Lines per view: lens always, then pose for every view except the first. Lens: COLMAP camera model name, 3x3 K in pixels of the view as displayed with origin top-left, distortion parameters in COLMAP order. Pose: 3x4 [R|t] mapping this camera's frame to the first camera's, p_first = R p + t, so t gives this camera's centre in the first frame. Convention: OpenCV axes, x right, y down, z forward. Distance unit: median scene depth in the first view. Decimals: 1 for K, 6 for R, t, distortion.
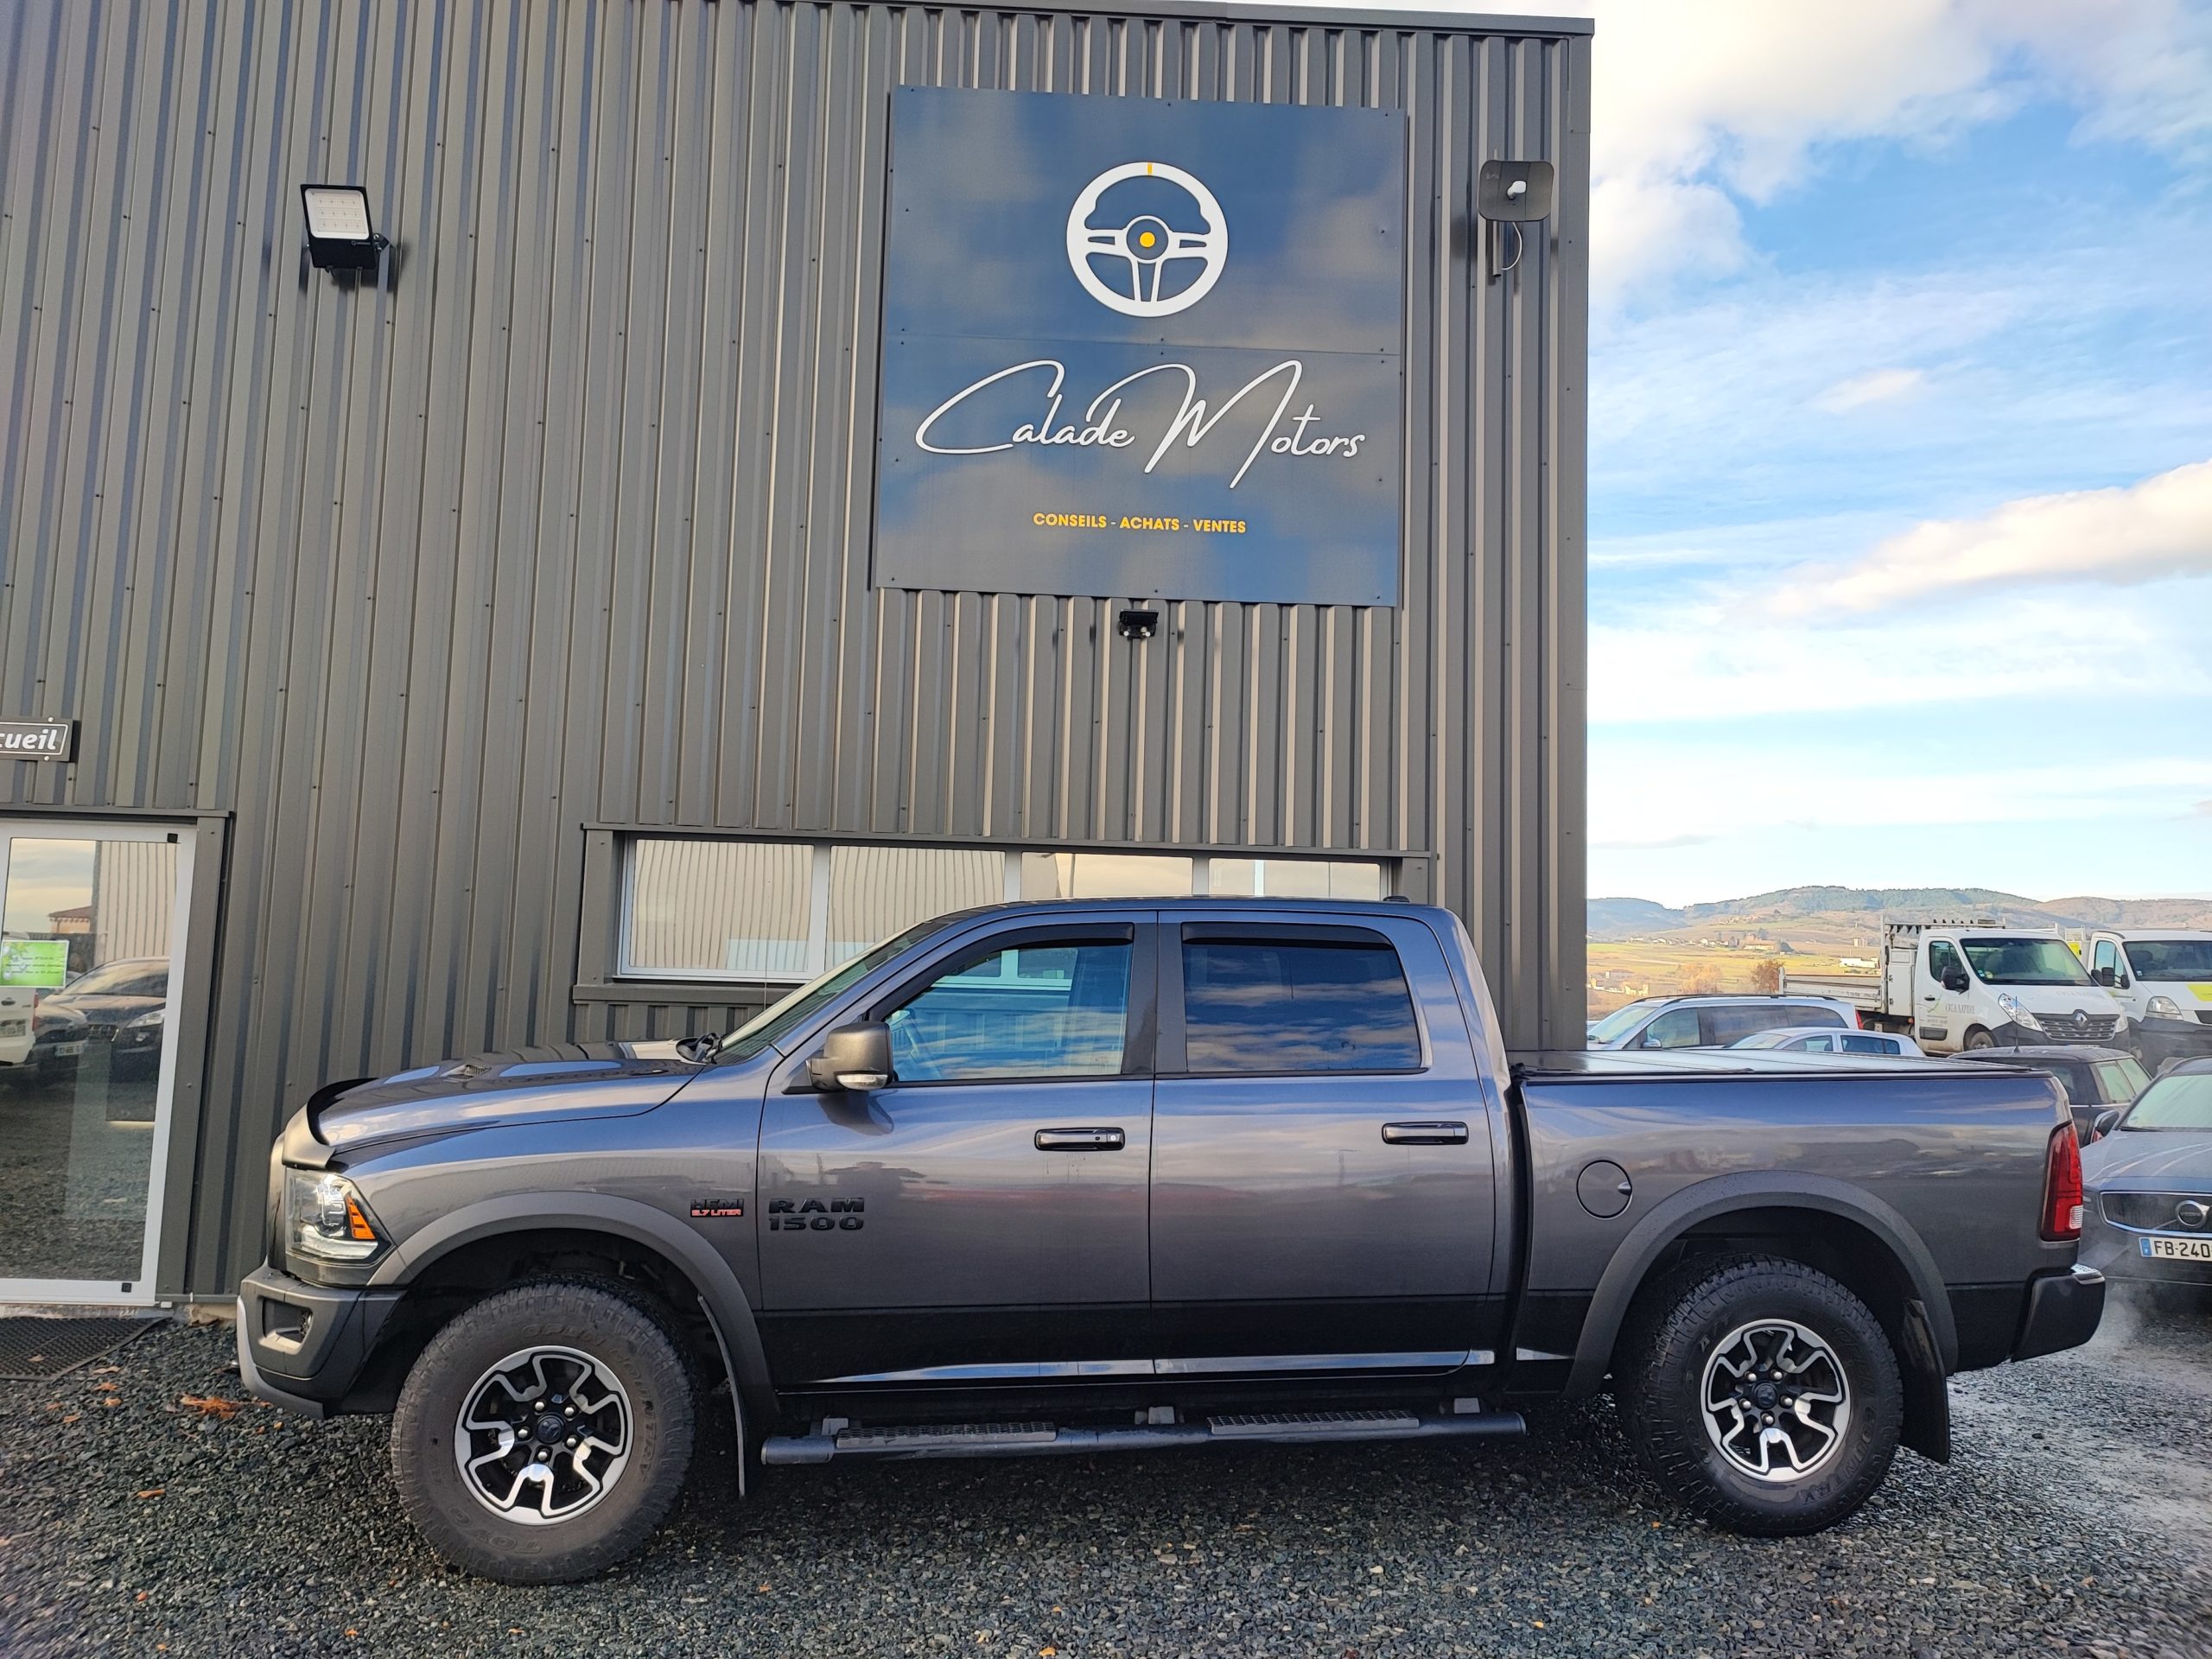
lens RADIAL K [[1568.5, 0, 1106.0], [0, 1568.5, 829.5], [0, 0, 1]] dist [0.058054, 0.000510]
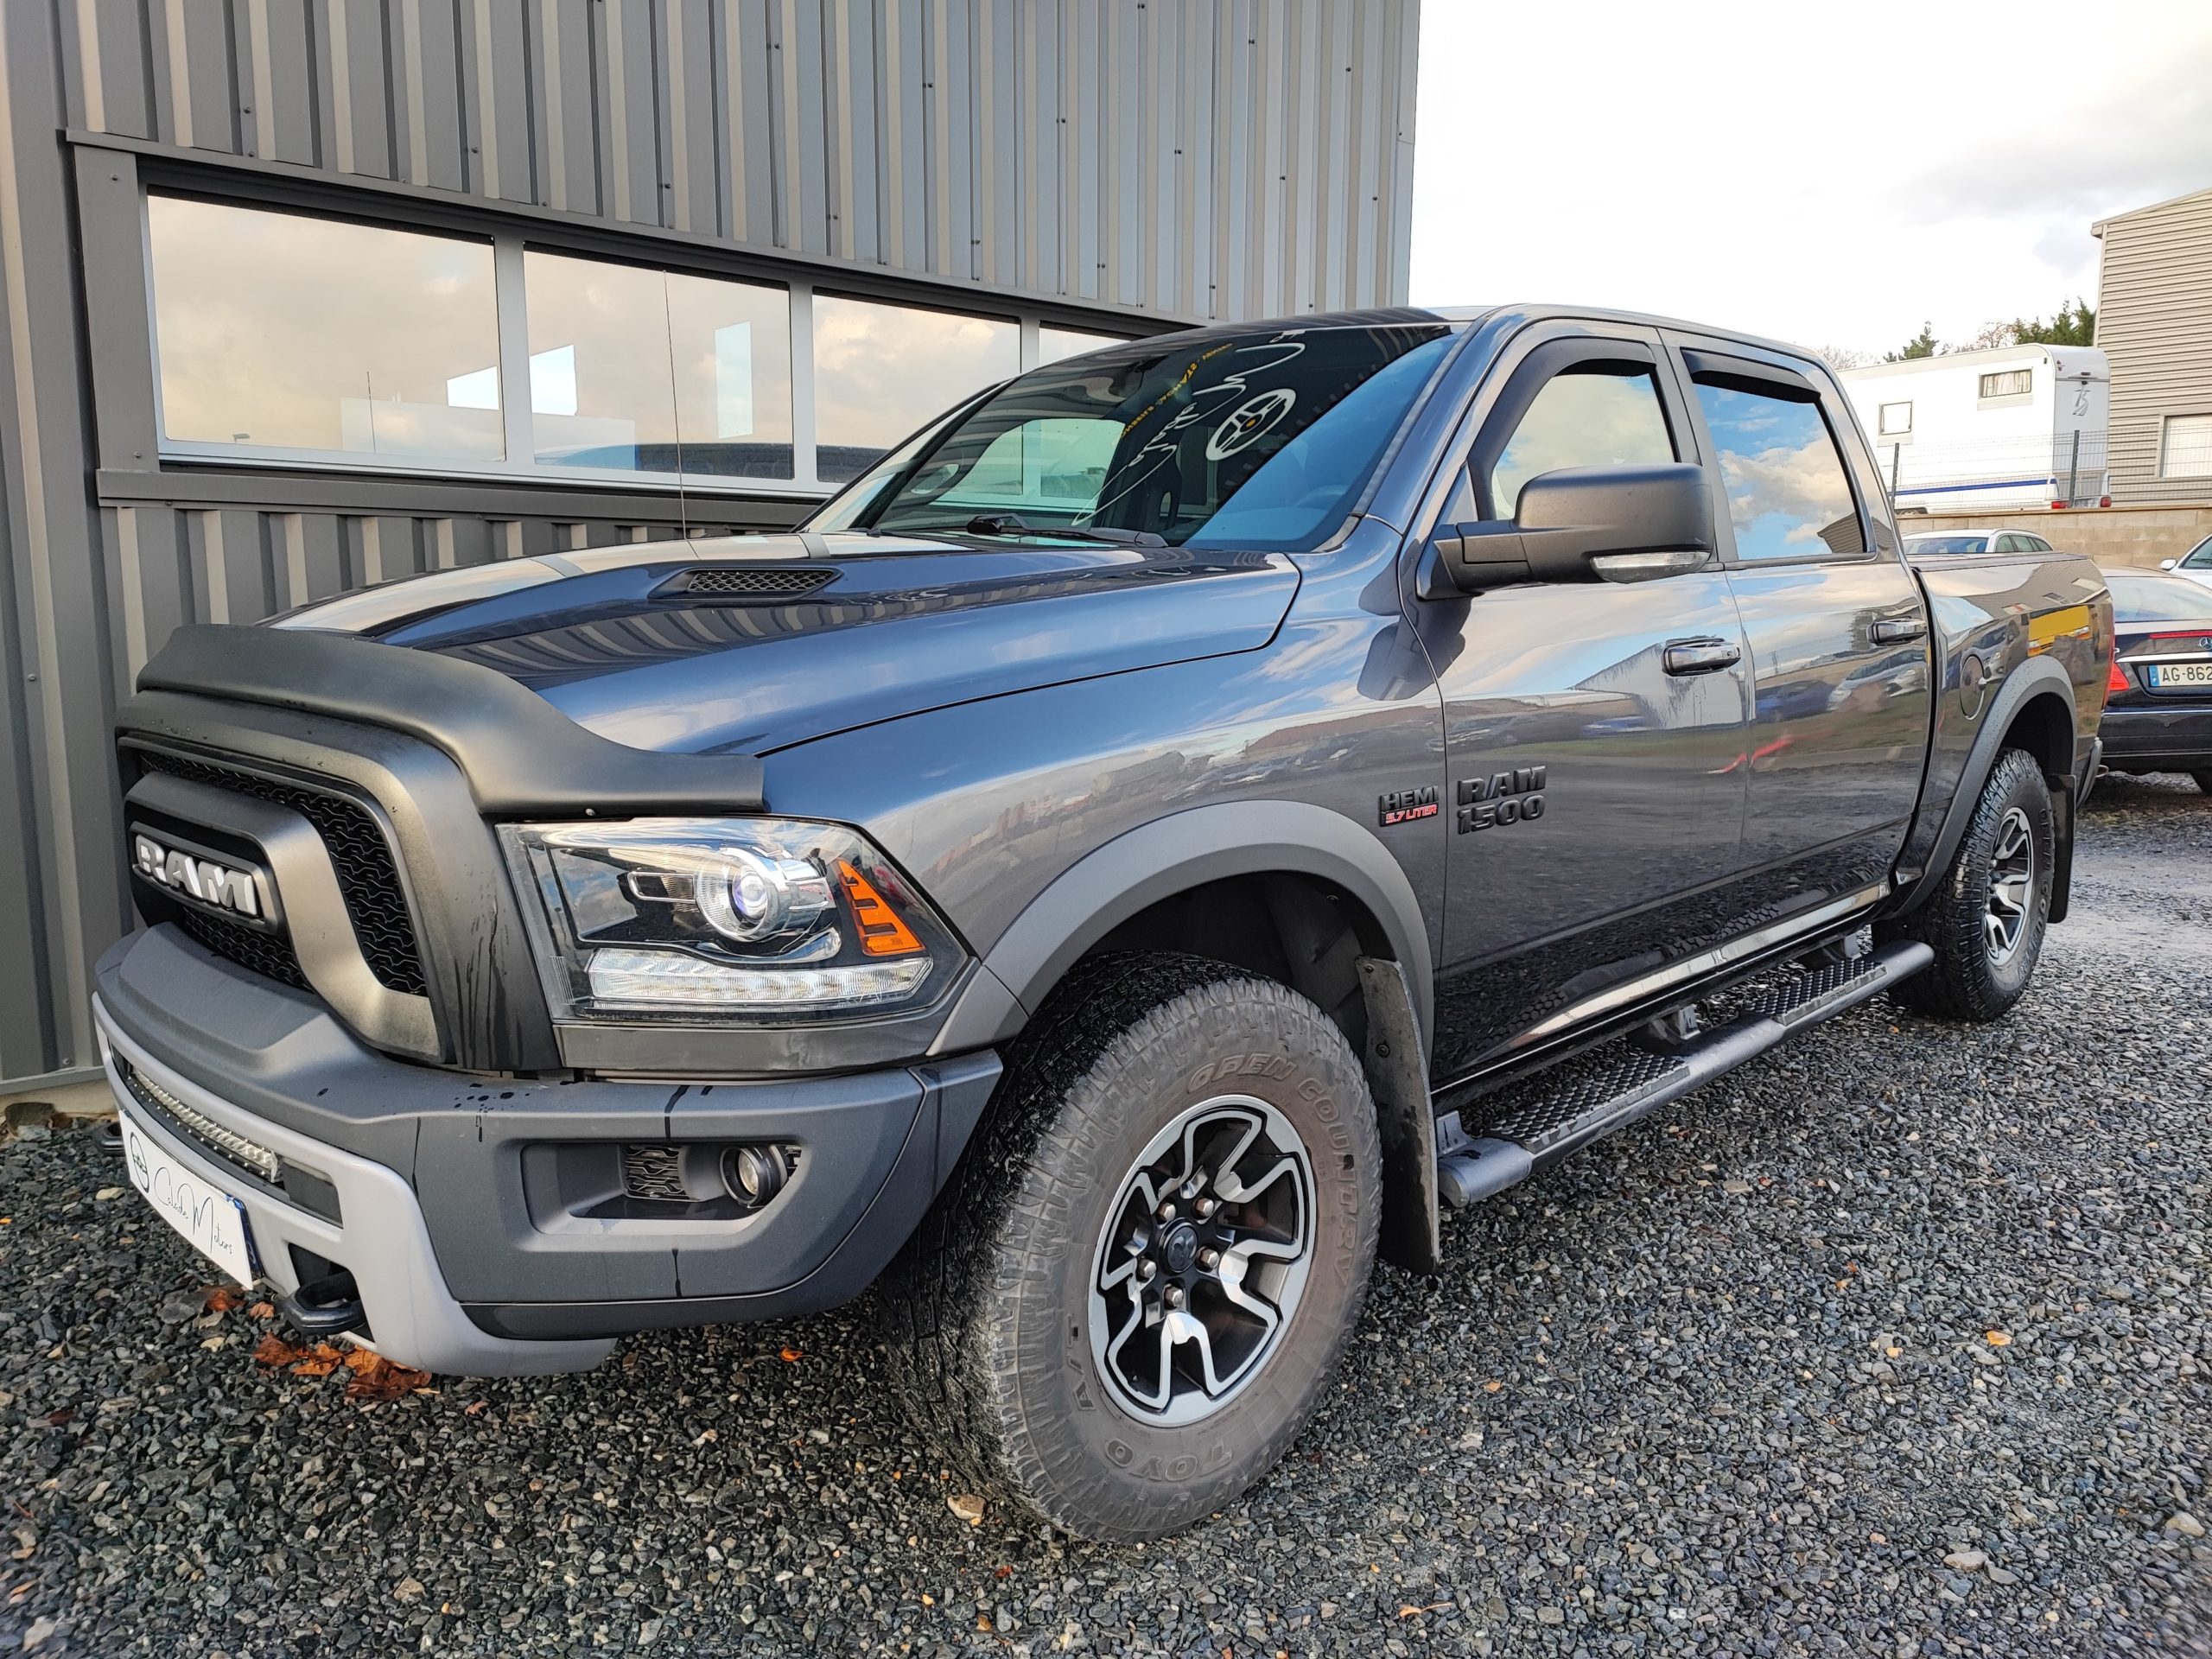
lens RADIAL K [[1568.5, 0, 1106.0], [0, 1568.5, 829.5], [0, 0, 1]] dist [0.058054, 0.000510]
pose [[0.783915, -0.114670, 0.610187, -0.668768], [-0.041635, 0.970875, 0.235942, 0.125361], [-0.619470, -0.210363, 0.756309, 0.660213]]
